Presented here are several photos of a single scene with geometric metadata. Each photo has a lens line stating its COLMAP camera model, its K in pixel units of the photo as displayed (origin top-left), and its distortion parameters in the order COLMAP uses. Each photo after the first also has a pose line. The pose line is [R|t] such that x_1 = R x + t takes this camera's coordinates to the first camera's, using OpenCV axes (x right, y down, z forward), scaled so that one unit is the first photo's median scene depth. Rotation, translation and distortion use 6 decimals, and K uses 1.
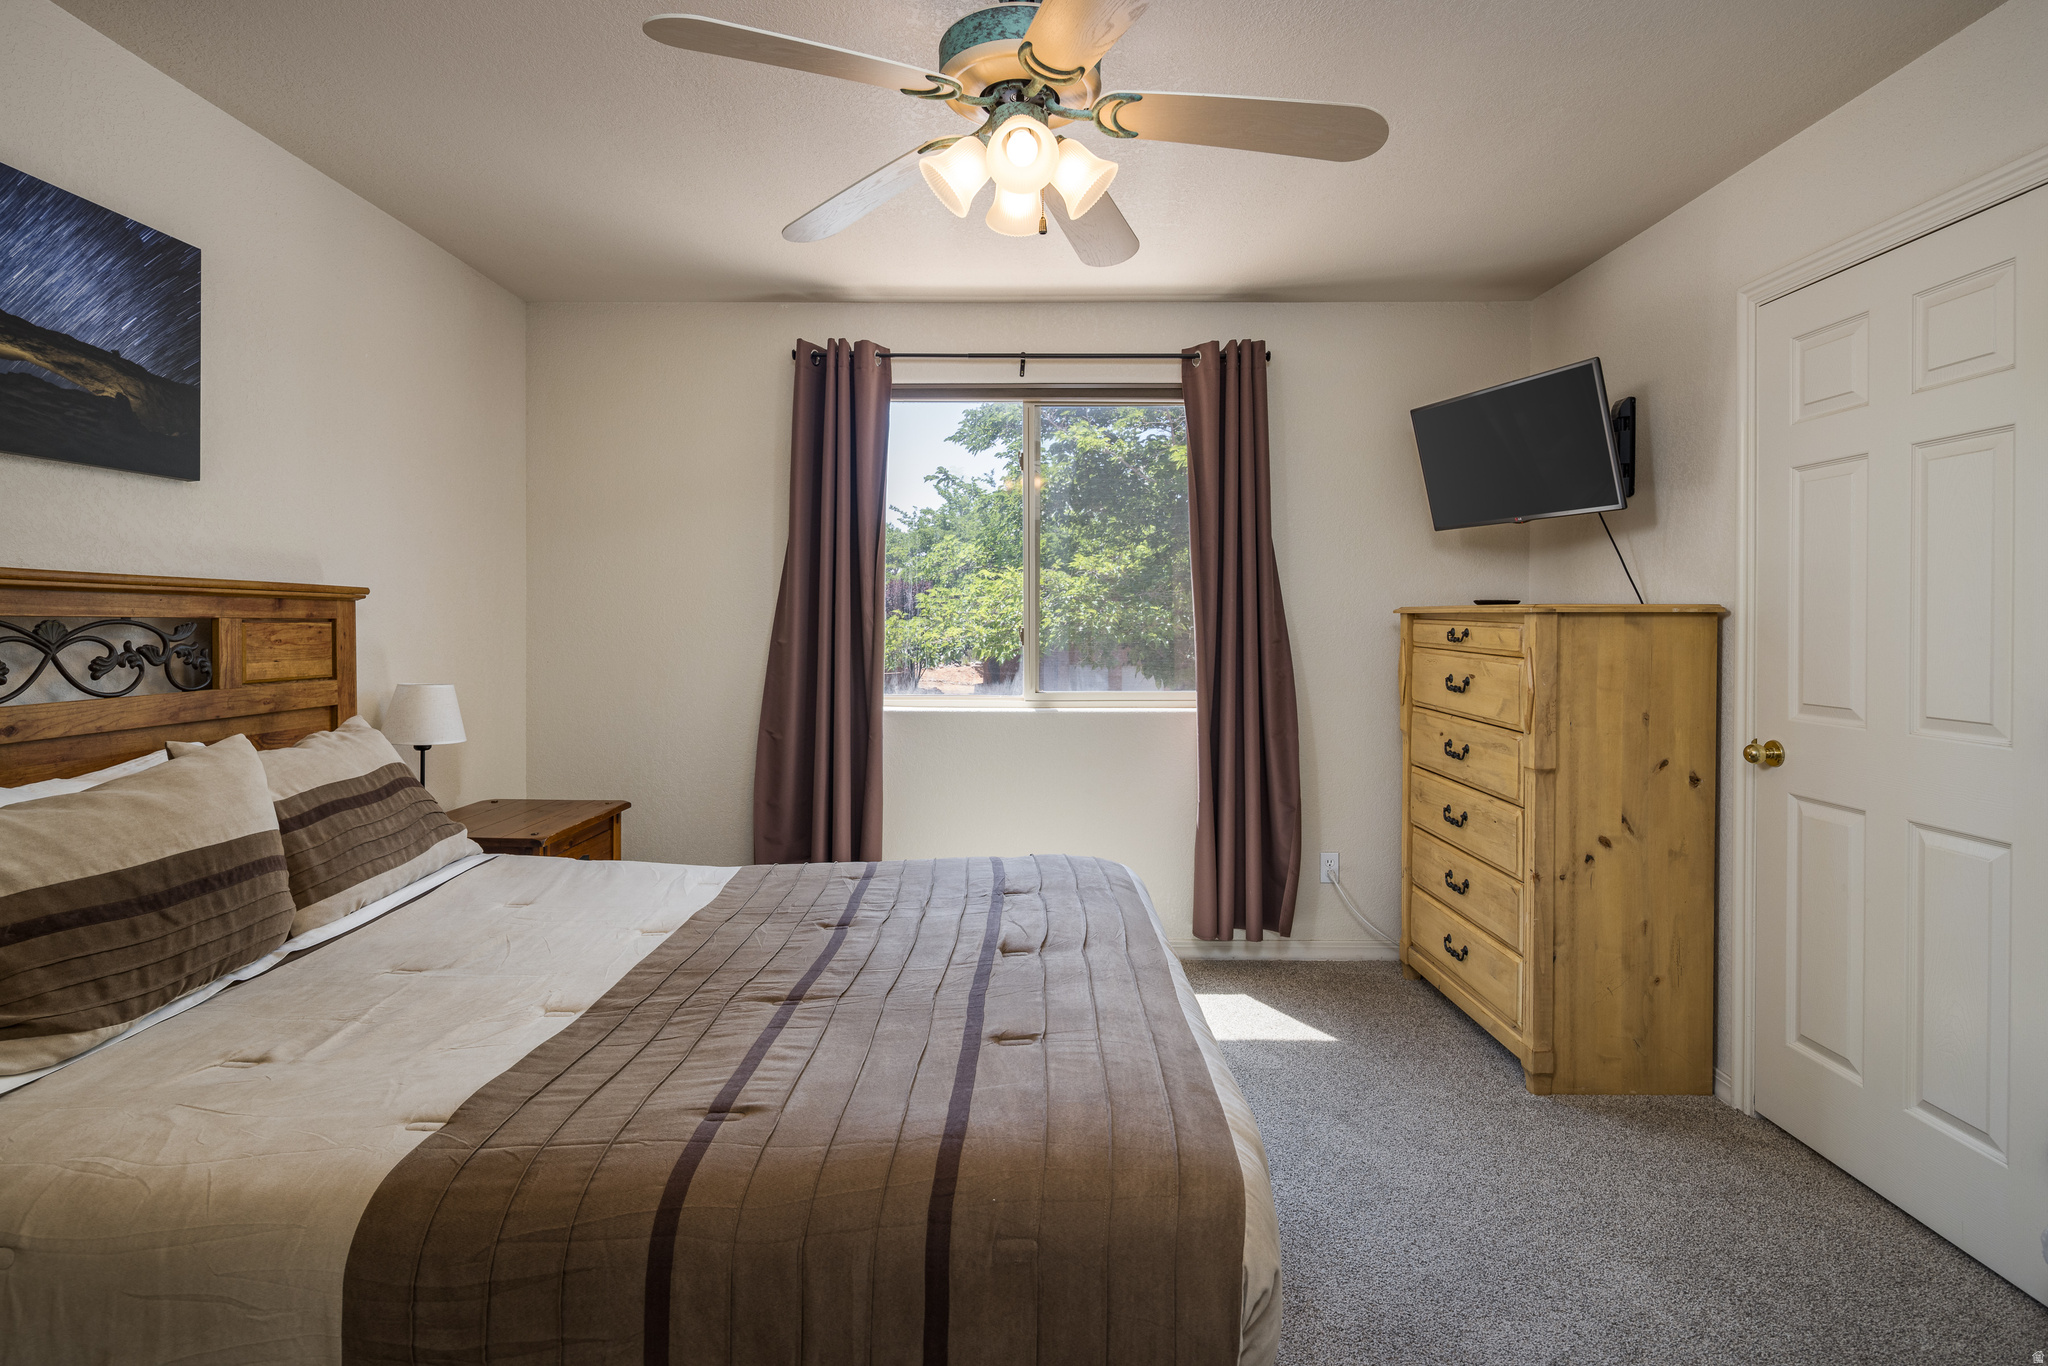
lens RADIAL K [[994.5, 0, 1021.0], [0, 994.5, 626.5], [0, 0, 1]] dist [0.003667, -0.002928]
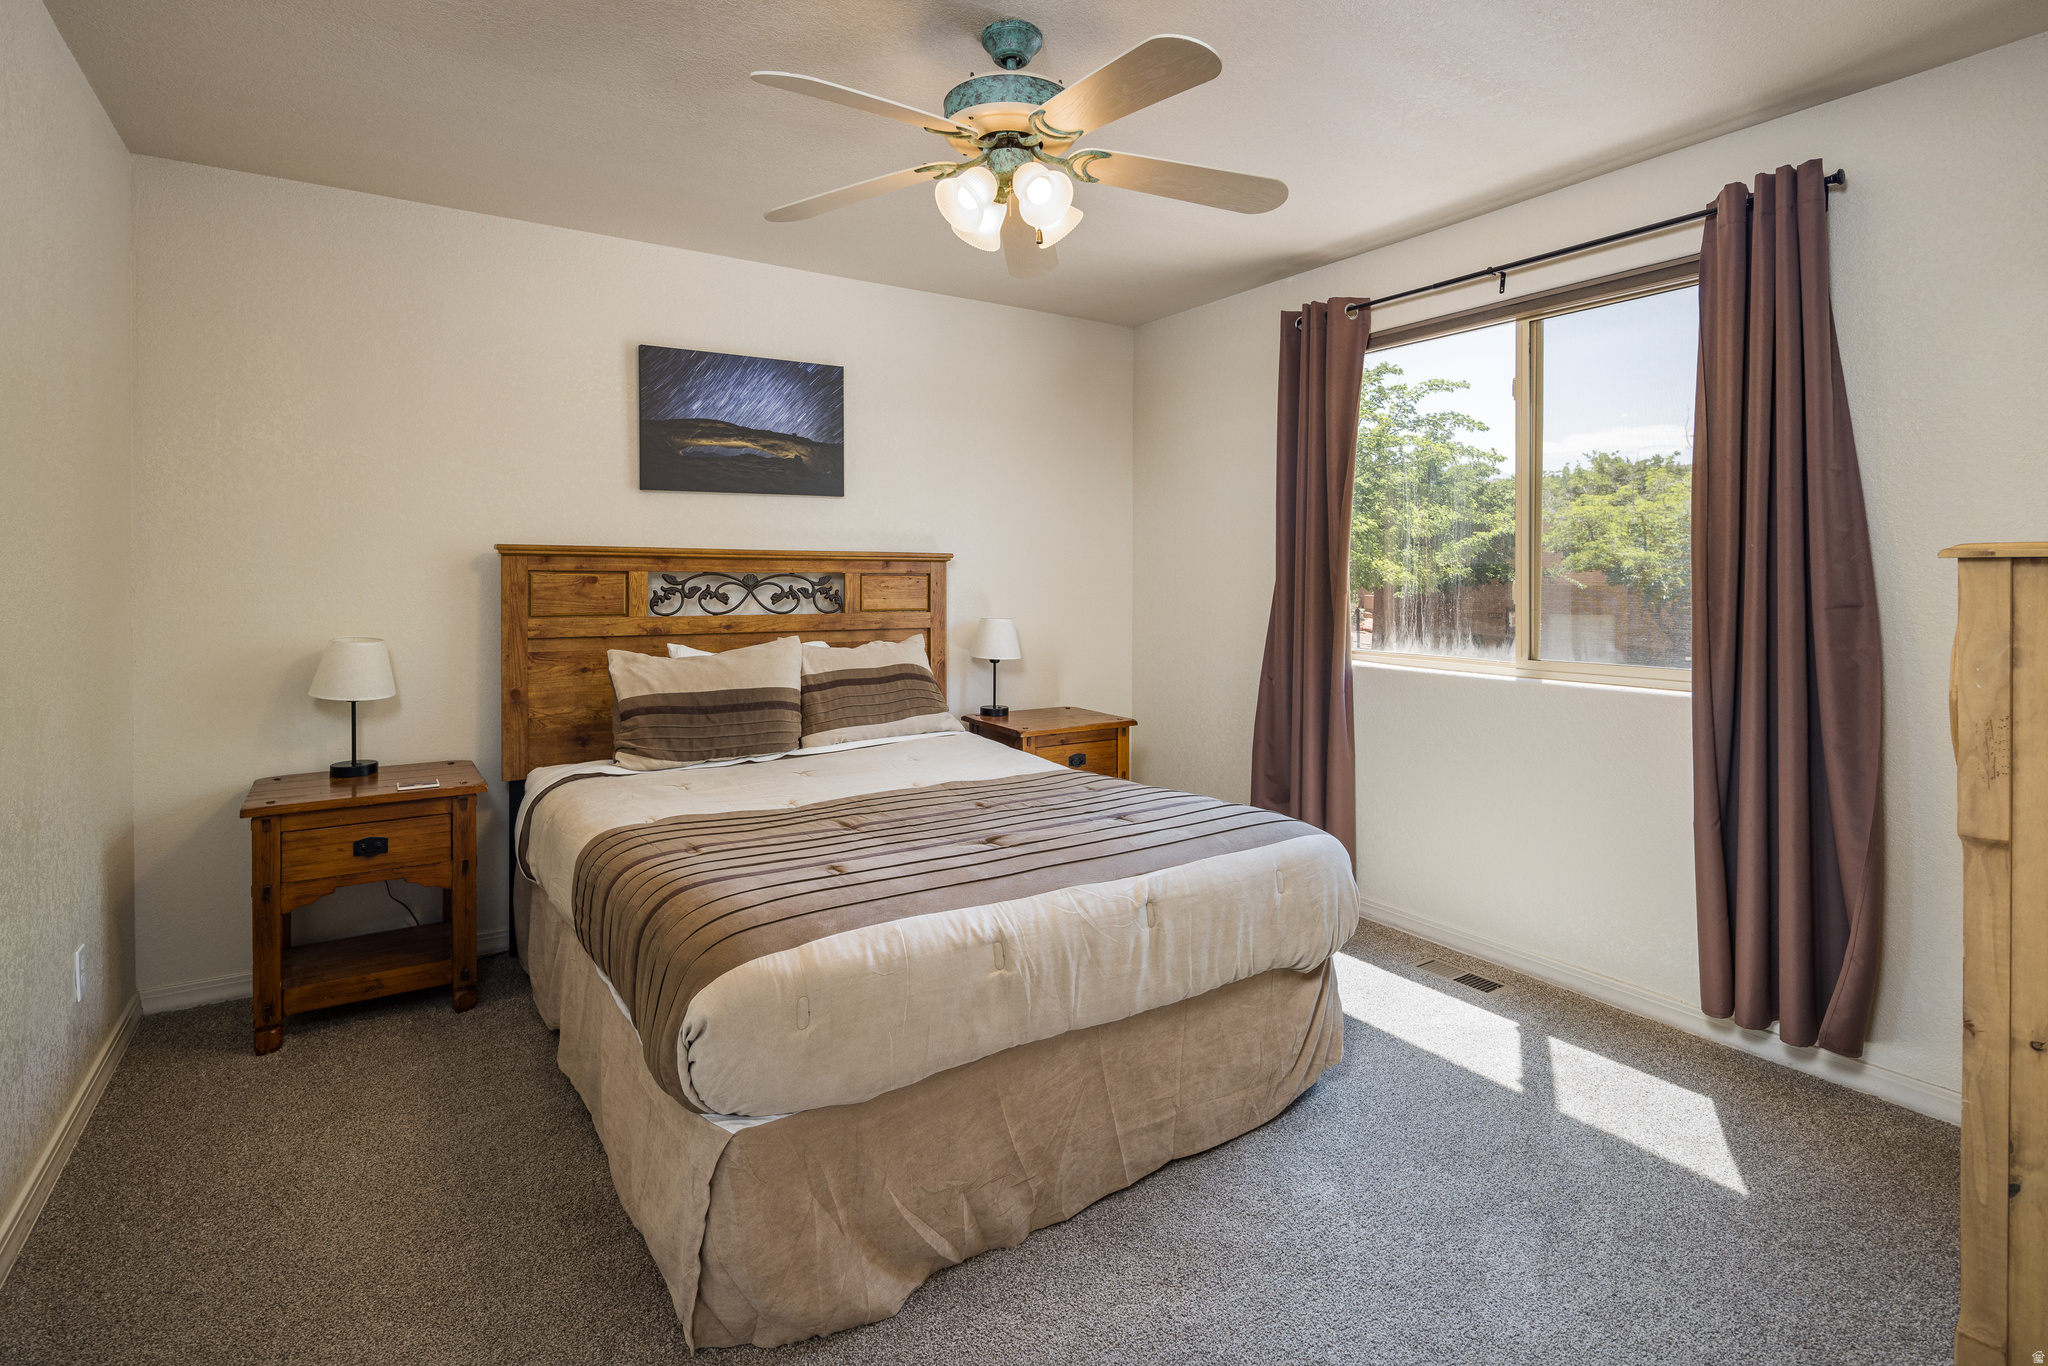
lens RADIAL K [[994.5, 0, 1017.4], [0, 994.5, 584.4], [0, 0, 1]] dist [0.003667, -0.002928]
pose [[0.542889, 0.006766, -0.839777, 0.752322], [-0.005280, 0.999975, 0.004644, 0.001449], [0.839788, 0.001913, 0.542912, 0.261829]]
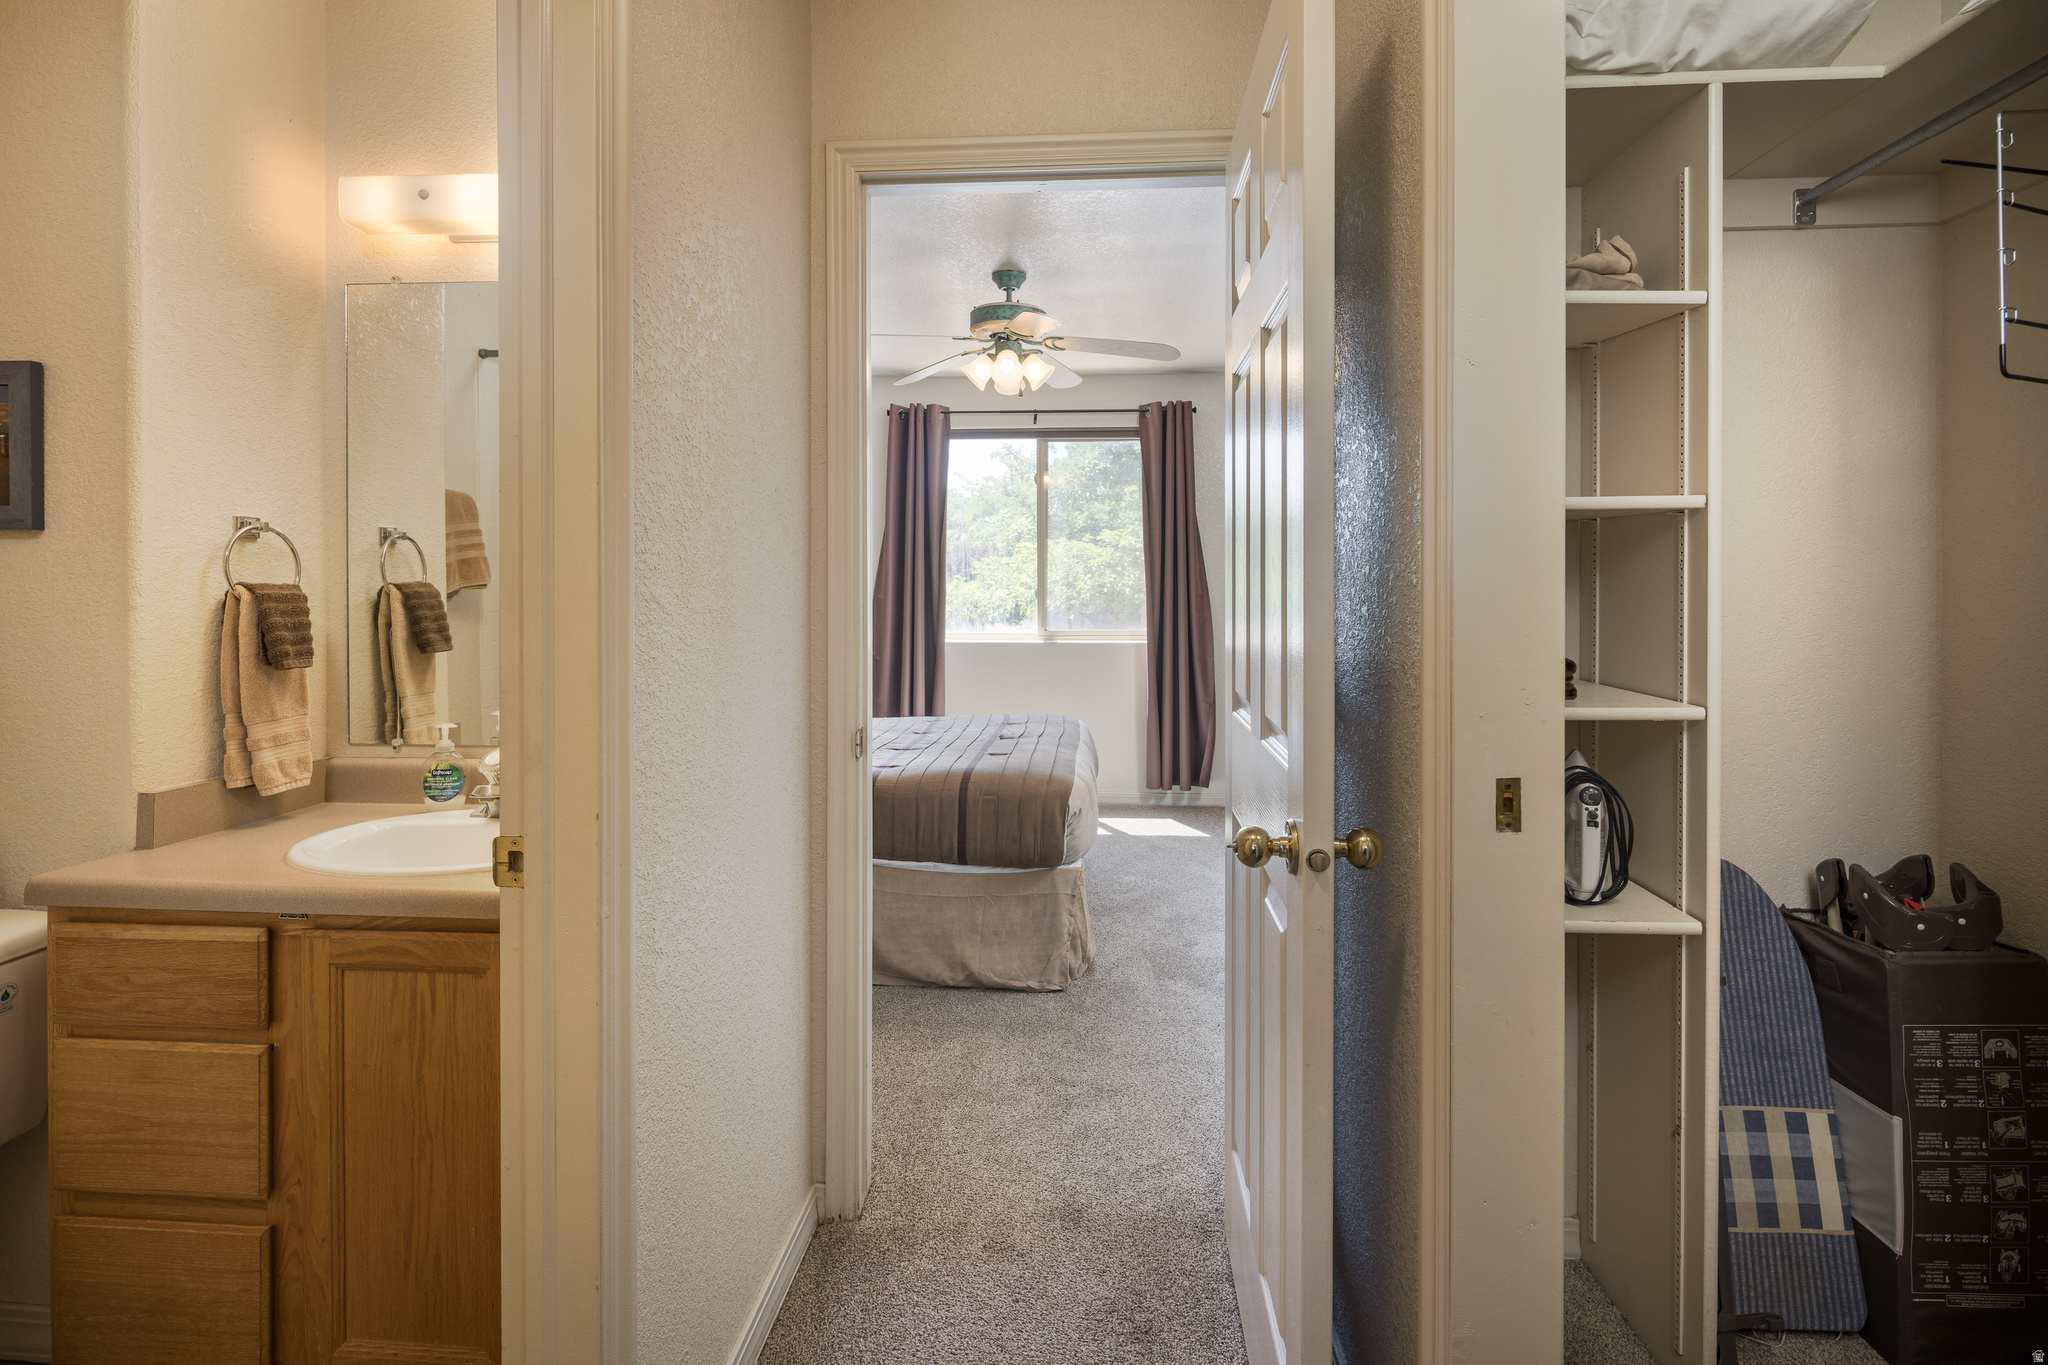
lens RADIAL K [[994.5, 0, 1016.2], [0, 994.5, 590.5], [0, 0, 1]] dist [0.003667, -0.002928]
pose [[0.997731, -0.000109, -0.067320, 0.113907], [0.000095, 1.000000, -0.000213, 0.009868], [0.067320, 0.000206, 0.997731, -0.802738]]
